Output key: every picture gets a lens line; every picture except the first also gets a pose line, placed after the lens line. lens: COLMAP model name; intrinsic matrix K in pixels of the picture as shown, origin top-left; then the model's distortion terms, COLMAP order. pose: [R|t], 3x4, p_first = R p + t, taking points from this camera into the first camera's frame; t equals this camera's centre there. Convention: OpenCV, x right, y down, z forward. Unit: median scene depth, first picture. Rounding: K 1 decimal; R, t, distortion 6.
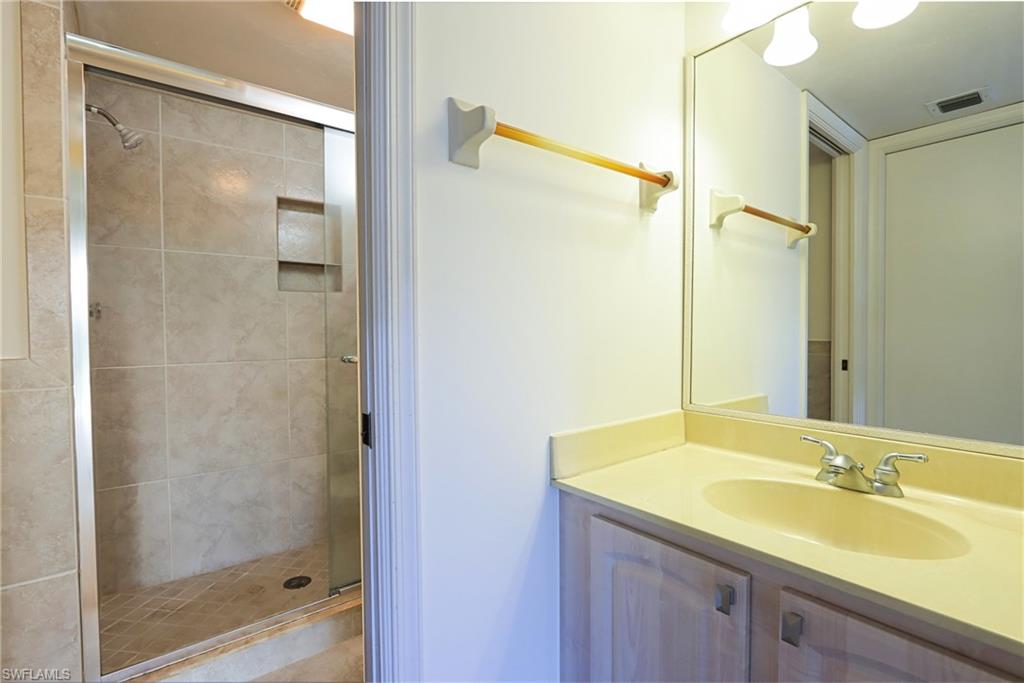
lens RADIAL K [[487.8, 0, 512.8], [0, 487.8, 343.3], [0, 0, 1]] dist [-0.010486, 0.000533]
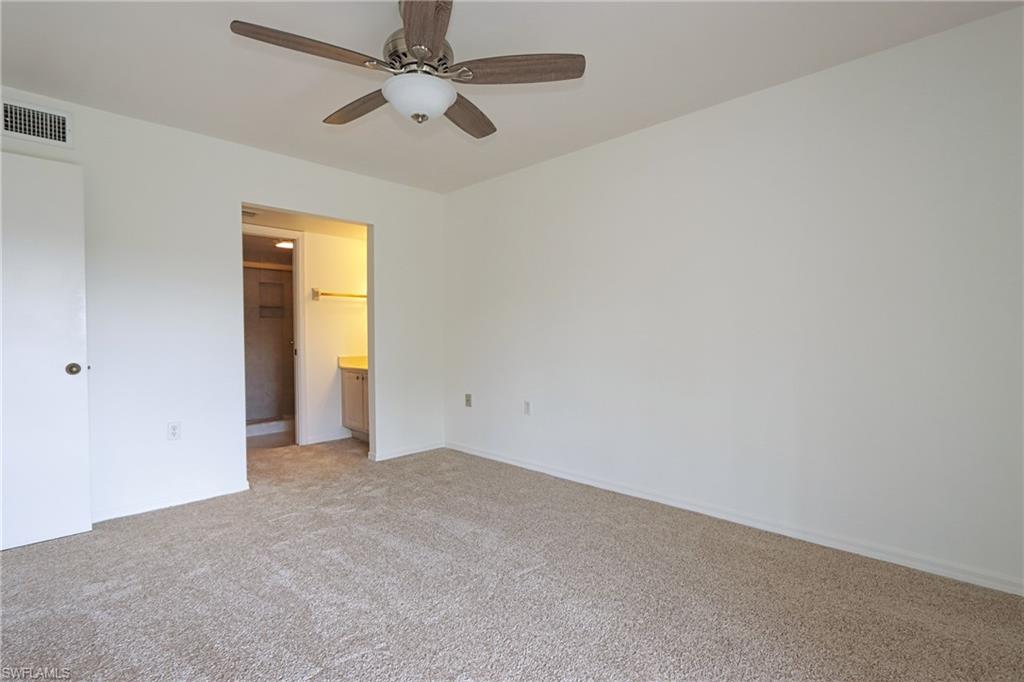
lens RADIAL K [[487.8, 0, 511.9], [0, 487.8, 339.3], [0, 0, 1]] dist [-0.010486, 0.000533]
pose [[0.991284, -0.000849, 0.131743, 1.259240], [0.002033, 0.999959, -0.008853, 0.089129], [-0.131730, 0.009044, 0.991244, -4.294840]]
